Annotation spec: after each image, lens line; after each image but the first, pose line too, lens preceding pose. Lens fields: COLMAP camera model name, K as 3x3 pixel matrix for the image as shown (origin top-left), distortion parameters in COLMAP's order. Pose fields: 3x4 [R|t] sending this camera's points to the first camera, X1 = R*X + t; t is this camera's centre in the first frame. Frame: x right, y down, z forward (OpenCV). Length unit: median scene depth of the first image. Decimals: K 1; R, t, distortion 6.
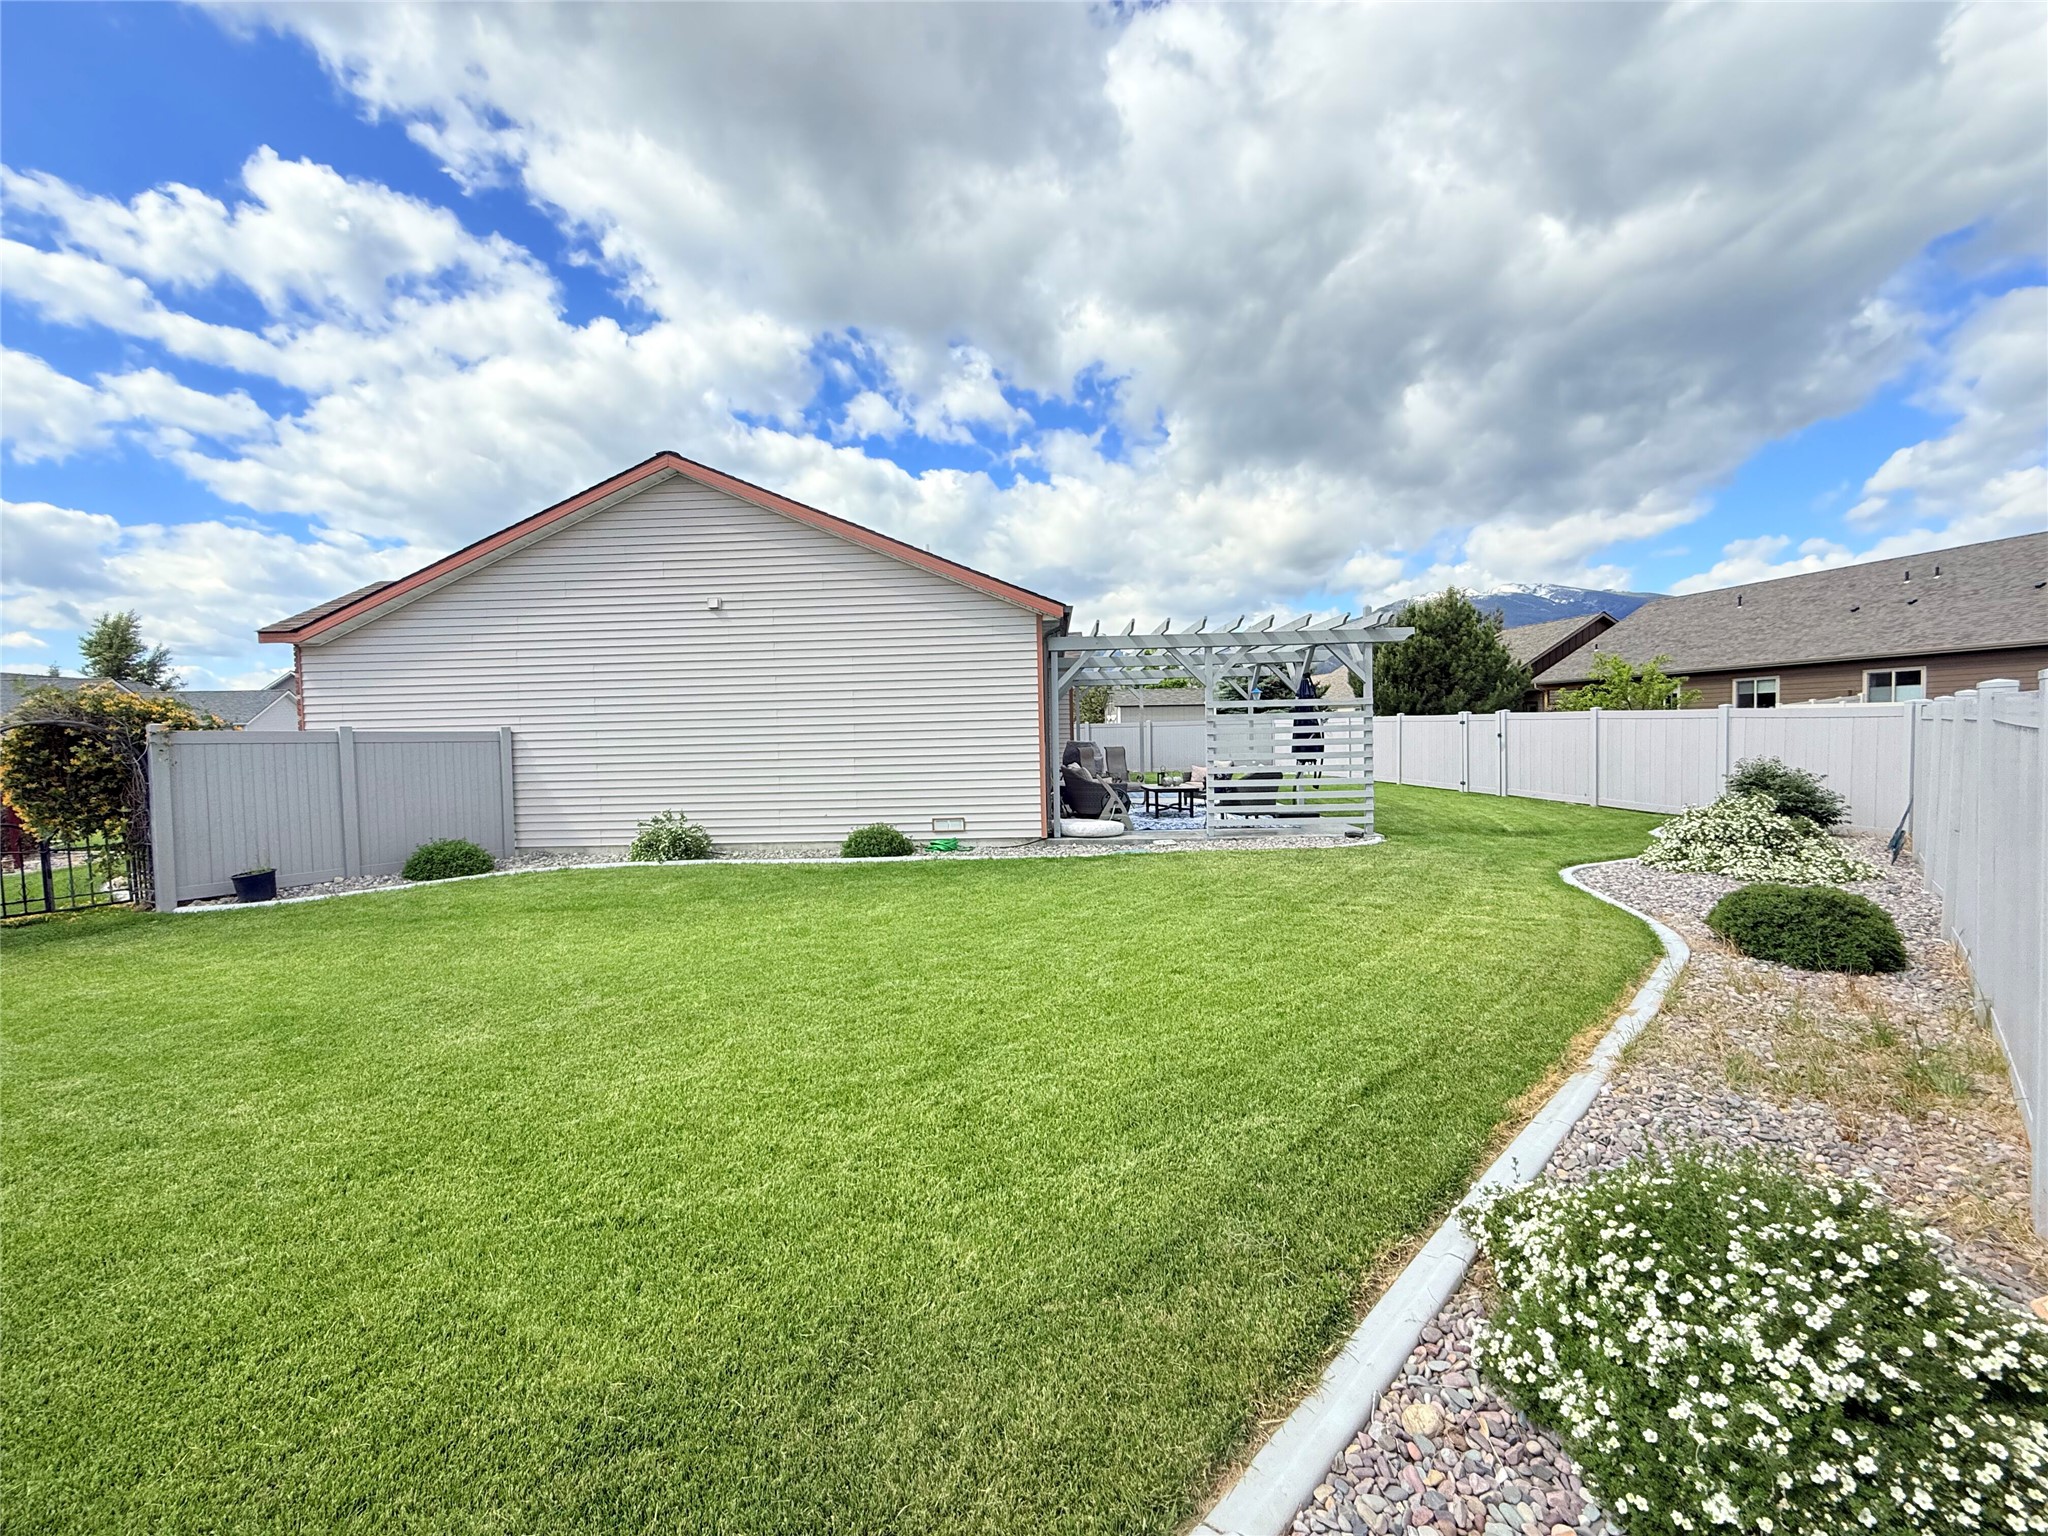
lens RADIAL K [[819.2, 0, 1015.3], [0, 819.2, 766.8], [0, 0, 1]] dist [0.000824, -0.000107]
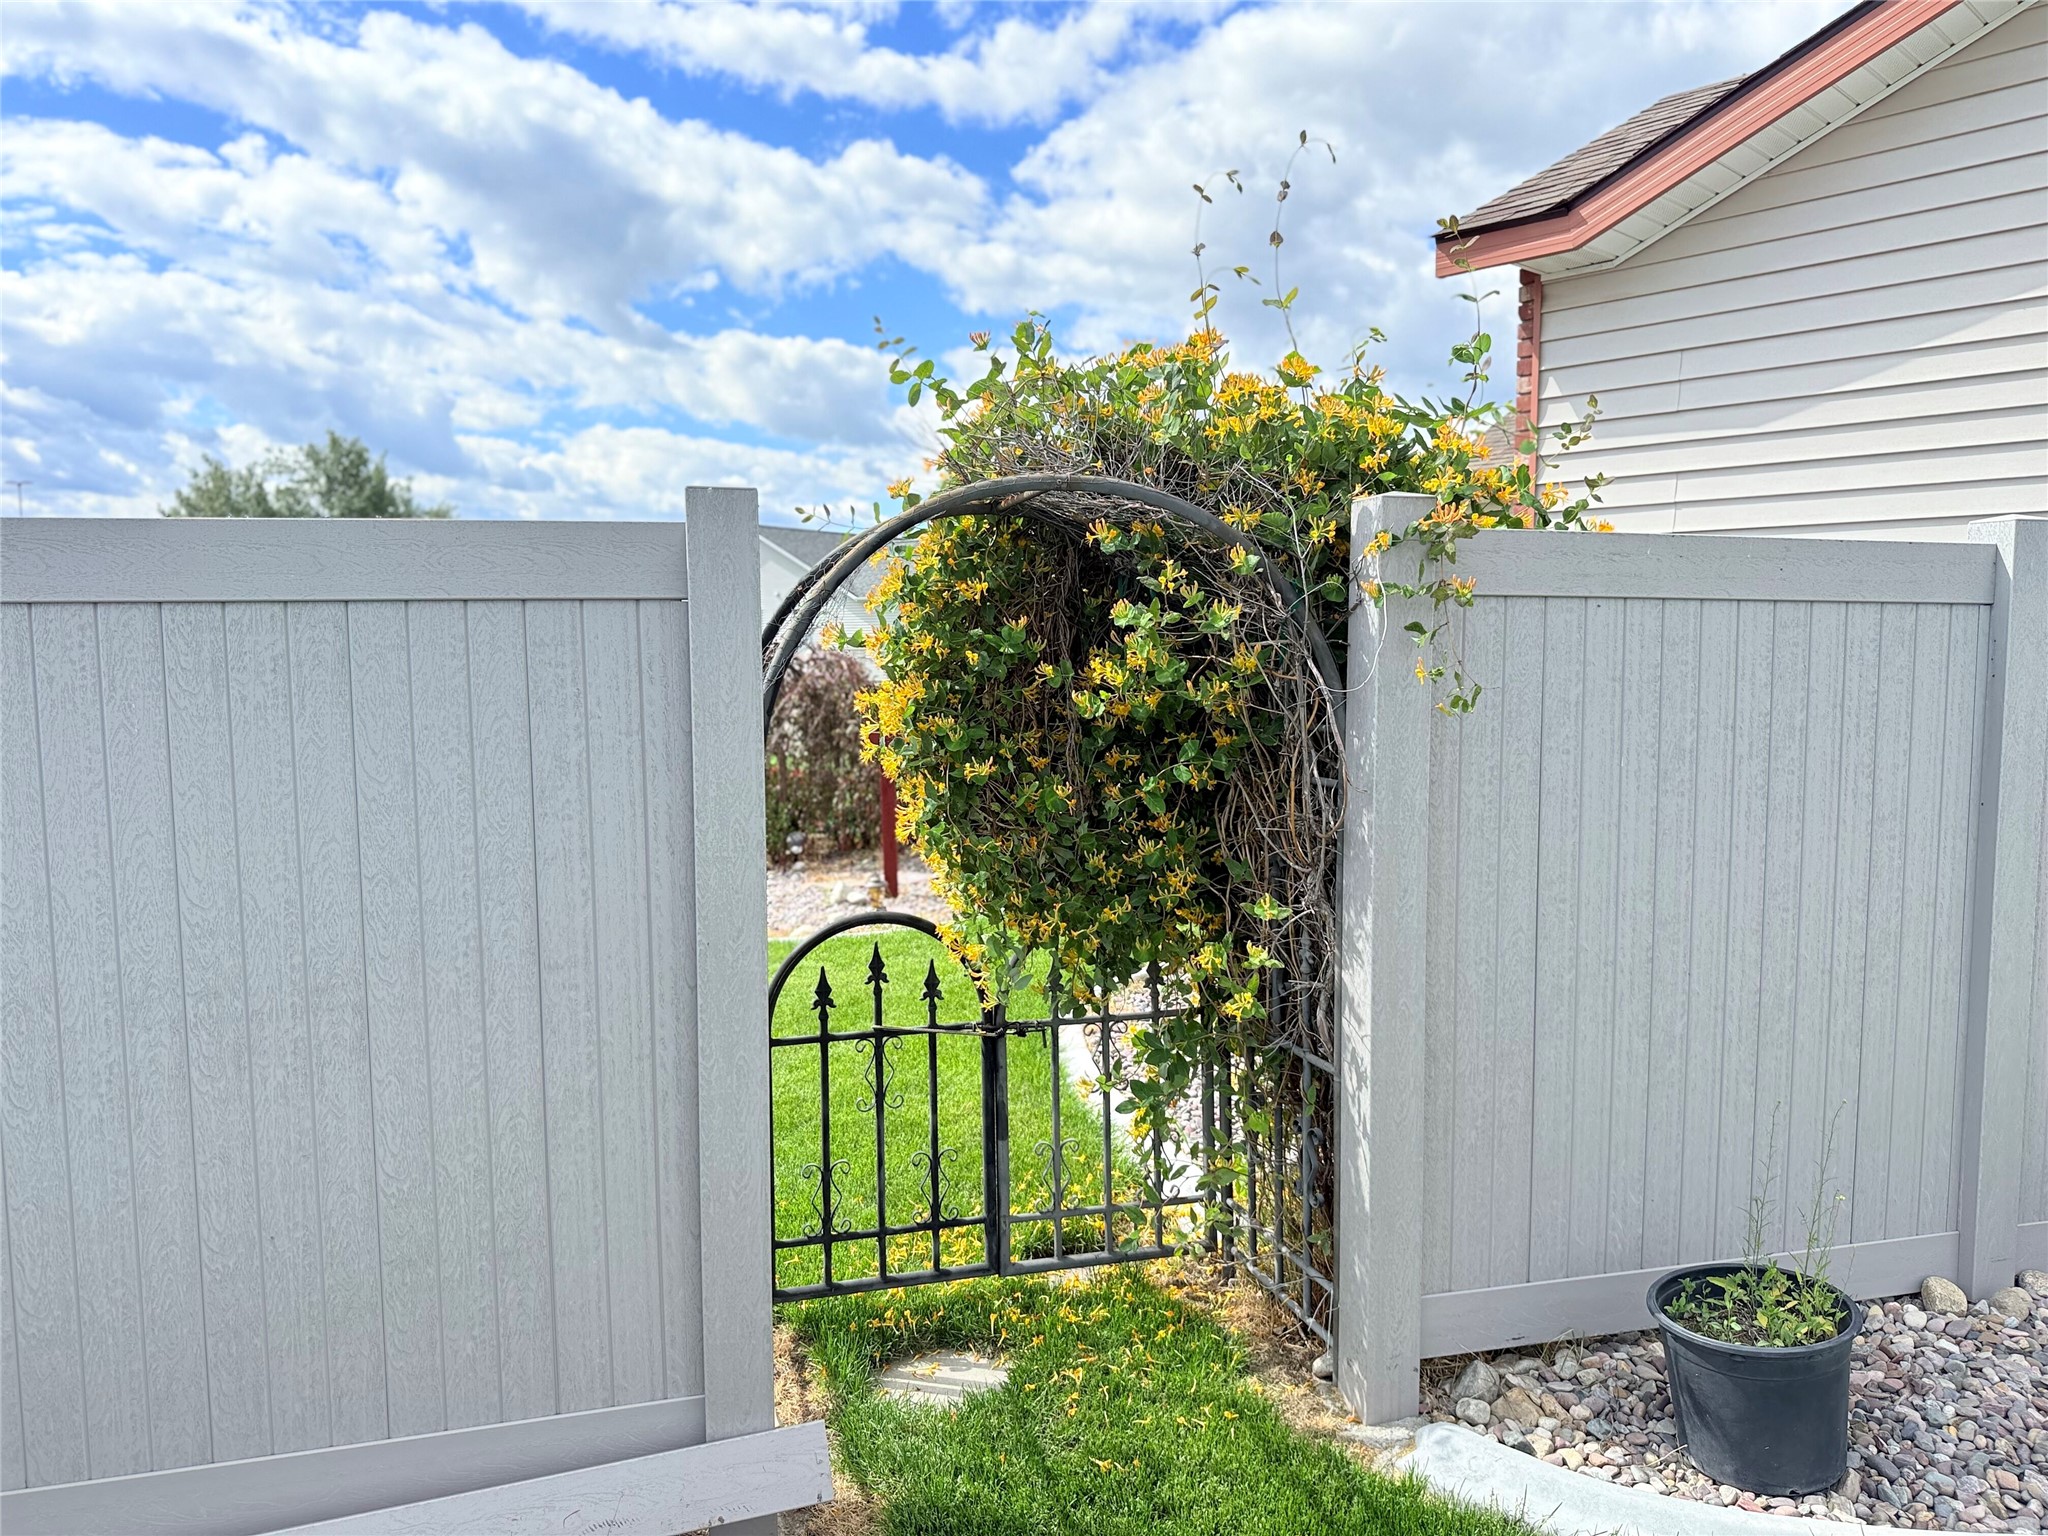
lens RADIAL K [[1414.3, 0, 1025.2], [0, 1414.3, 764.9], [0, 0, 1]] dist [0.104513, -0.160620]
pose [[0.716014, 0.079332, -0.693564, -0.855257], [-0.040812, 0.996579, 0.071859, -0.007284], [0.696892, -0.023147, 0.716802, 0.677322]]
